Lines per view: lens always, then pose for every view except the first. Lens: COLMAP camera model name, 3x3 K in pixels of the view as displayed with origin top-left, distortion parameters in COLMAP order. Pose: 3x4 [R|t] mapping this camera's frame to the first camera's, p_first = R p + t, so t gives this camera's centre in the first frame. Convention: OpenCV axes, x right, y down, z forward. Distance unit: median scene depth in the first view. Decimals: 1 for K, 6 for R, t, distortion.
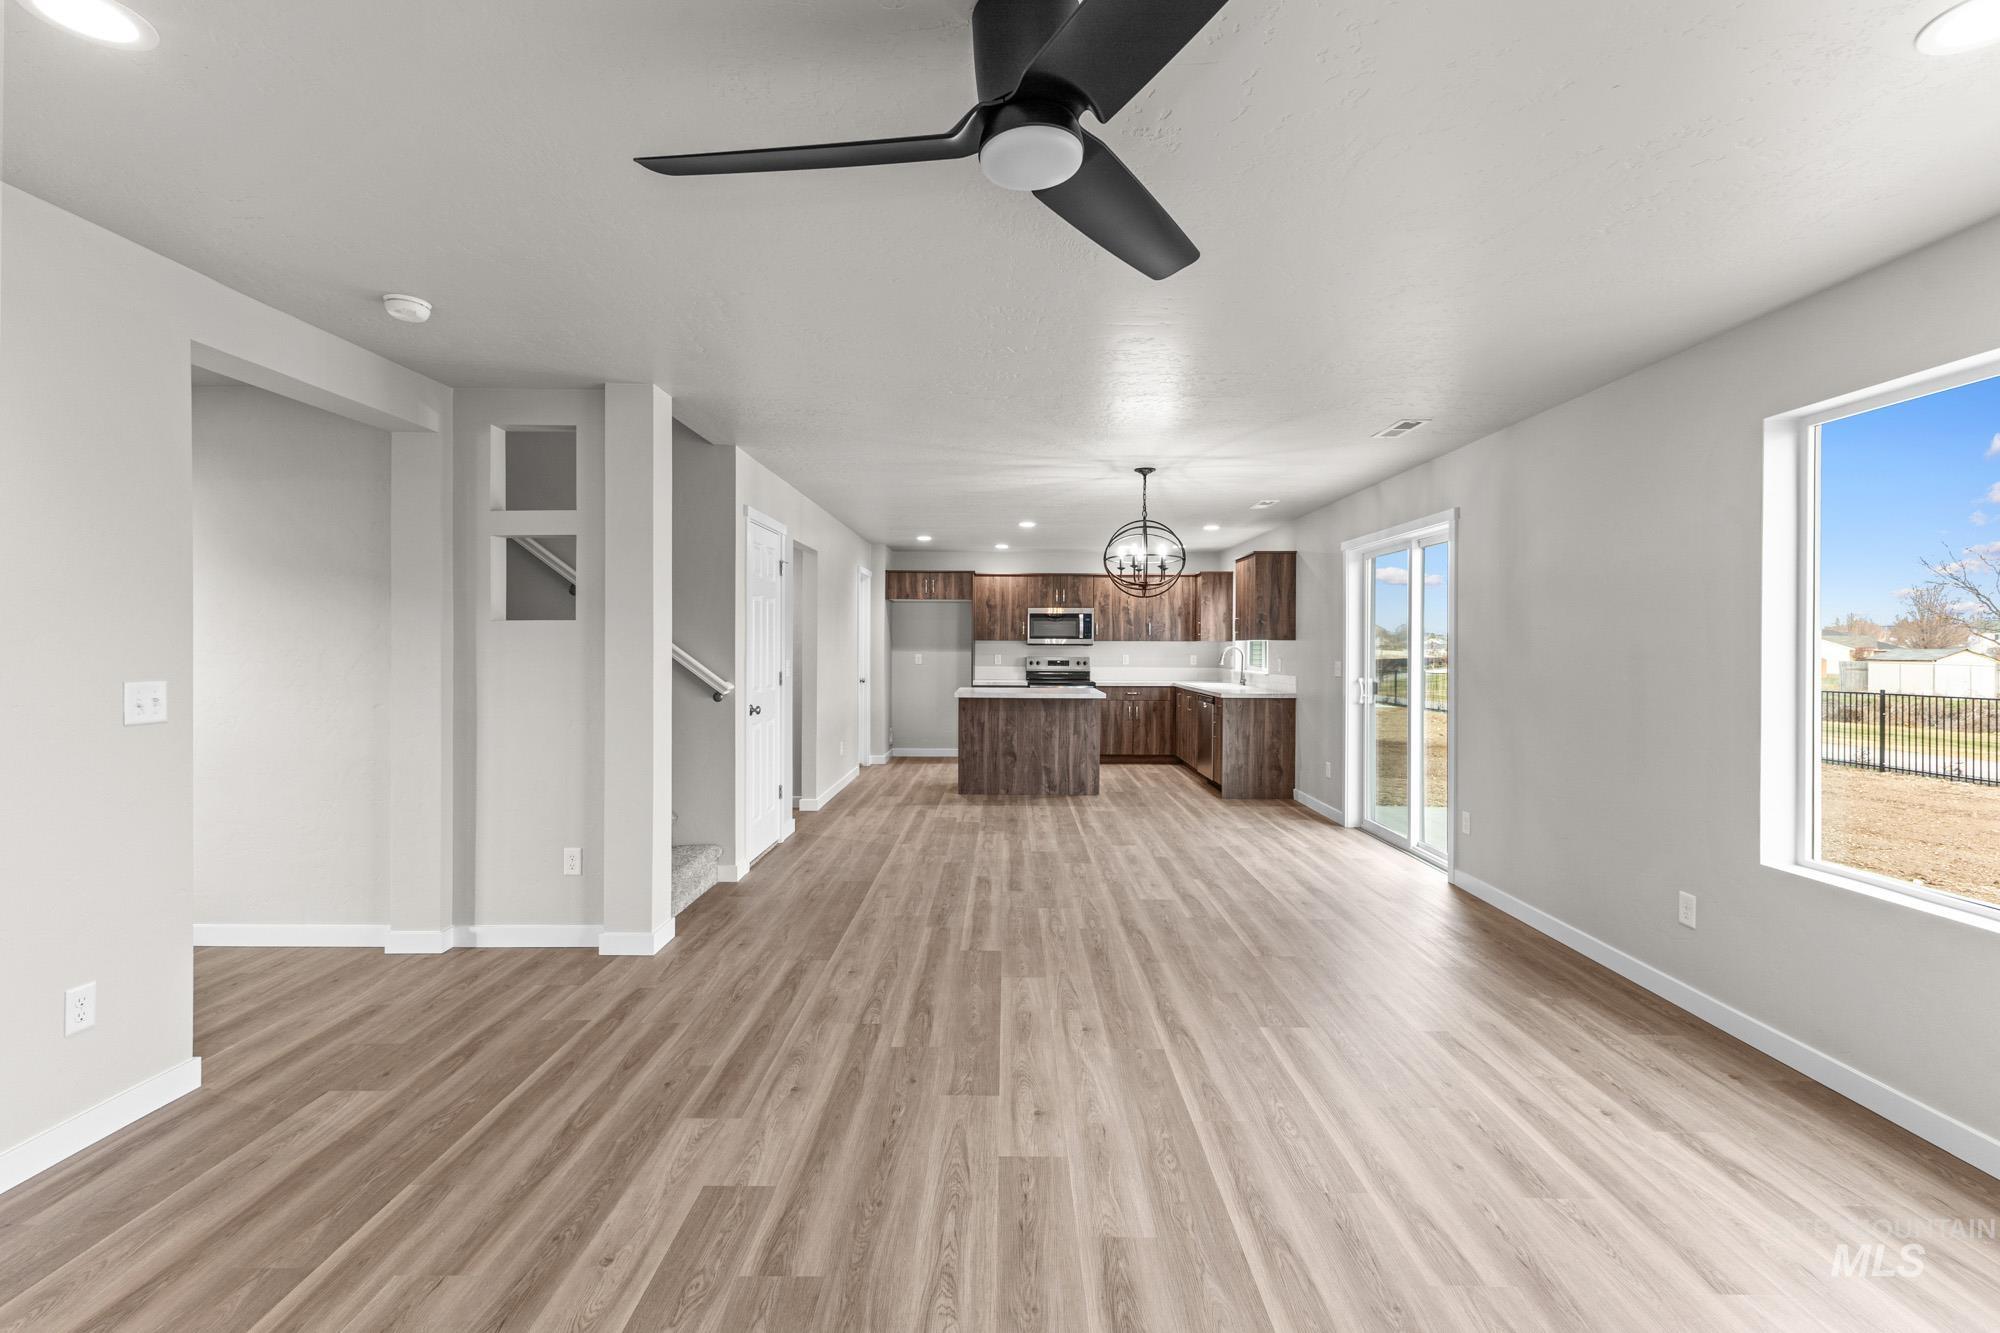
lens RADIAL K [[858.1, 0, 1003.1], [0, 858.1, 642.7], [0, 0, 1]] dist [0.000958, -0.000089]
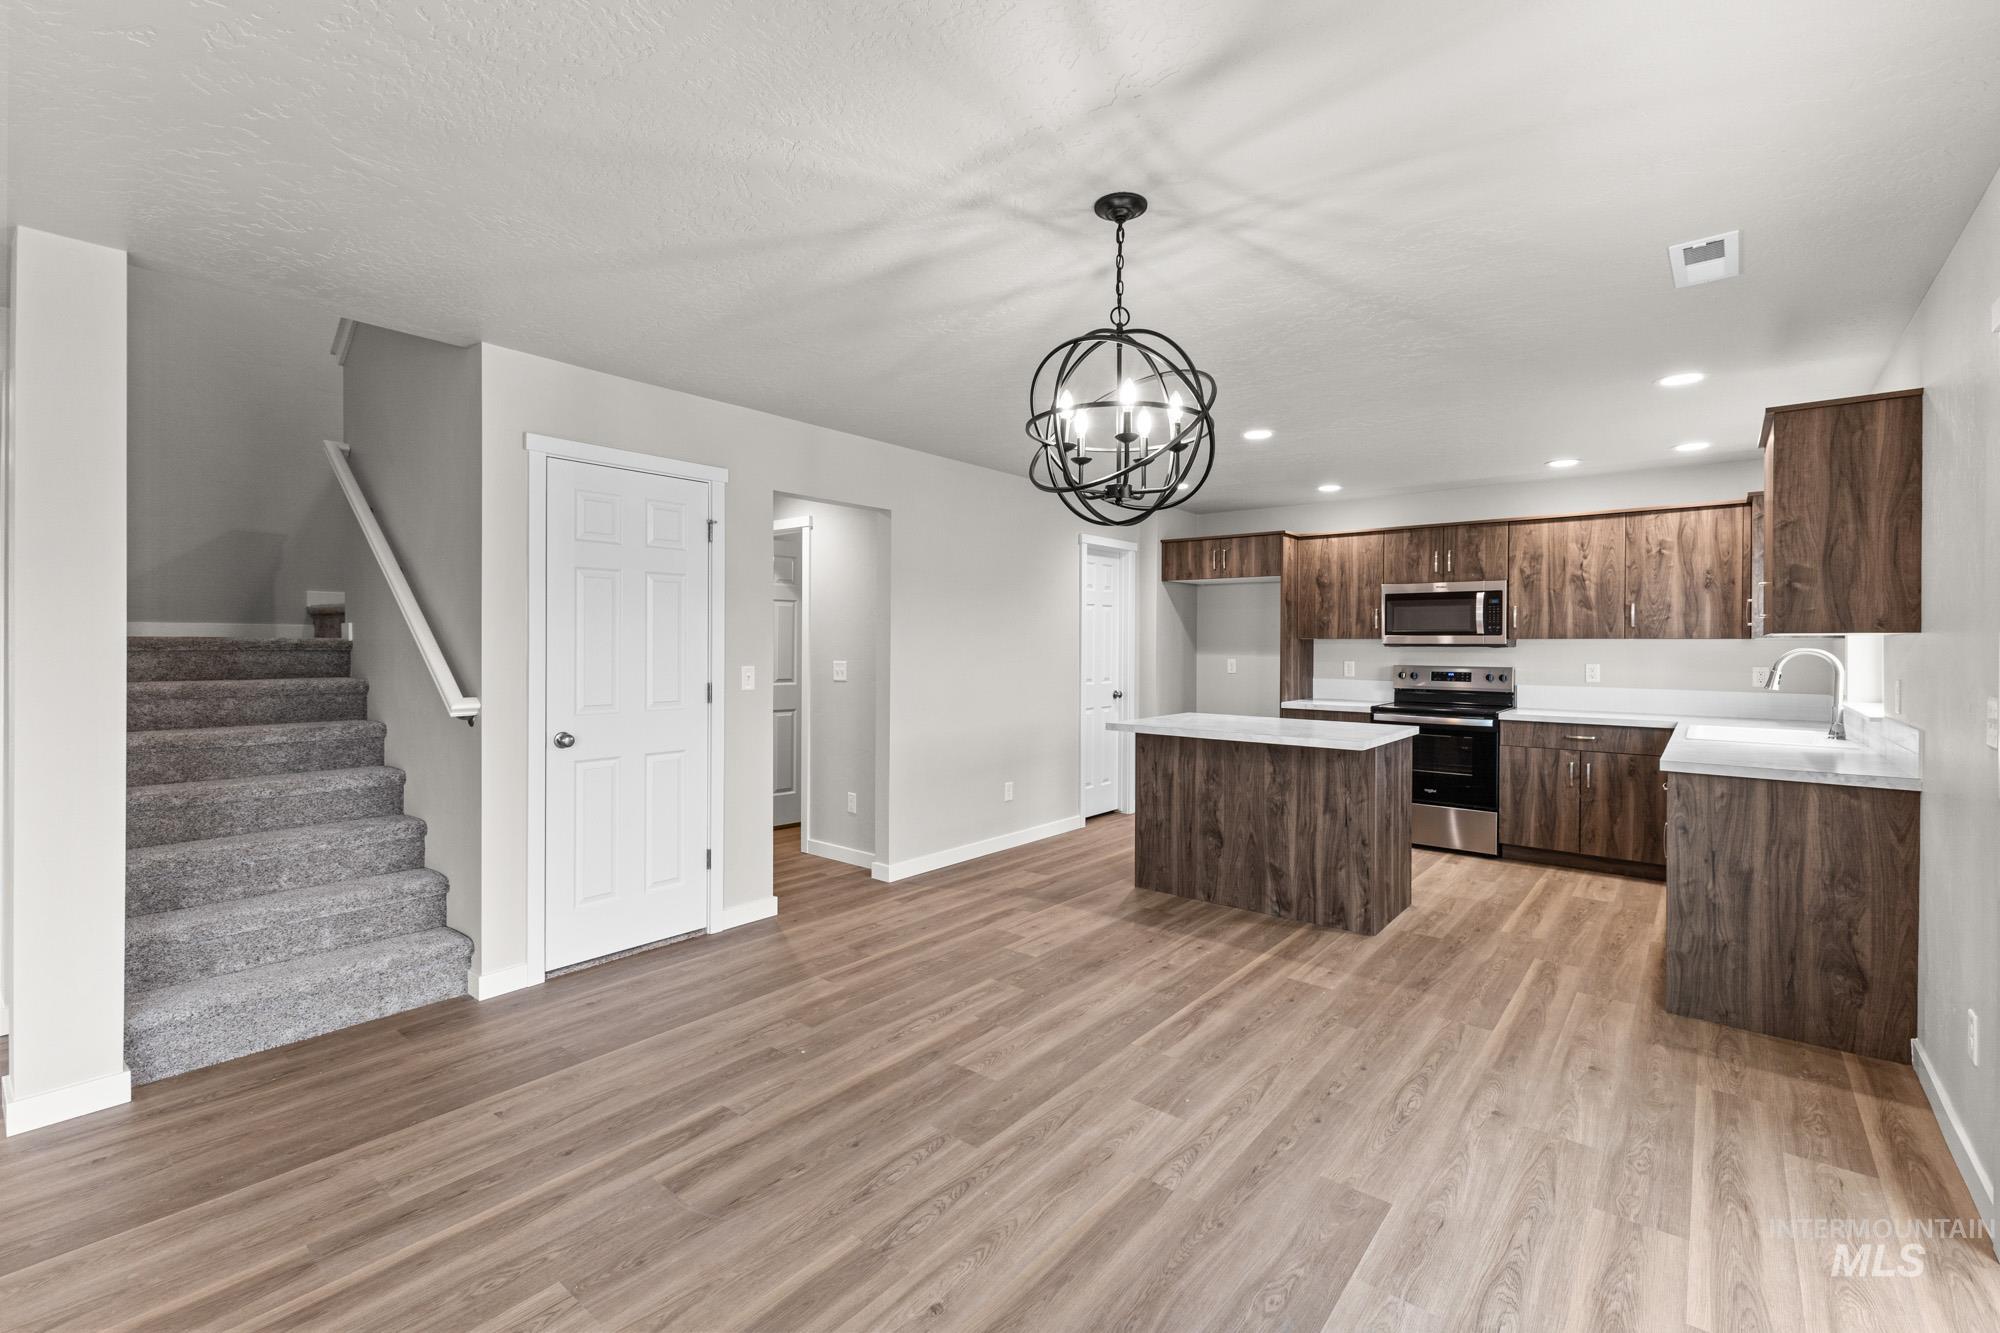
lens RADIAL K [[858.1, 0, 1003.1], [0, 858.1, 642.7], [0, 0, 1]] dist [0.000958, -0.000089]
pose [[0.776734, -0.001034, -0.629828, 0.263118], [-0.000178, 0.999998, -0.001862, 0.002244], [0.629829, 0.001559, 0.776732, 0.460723]]
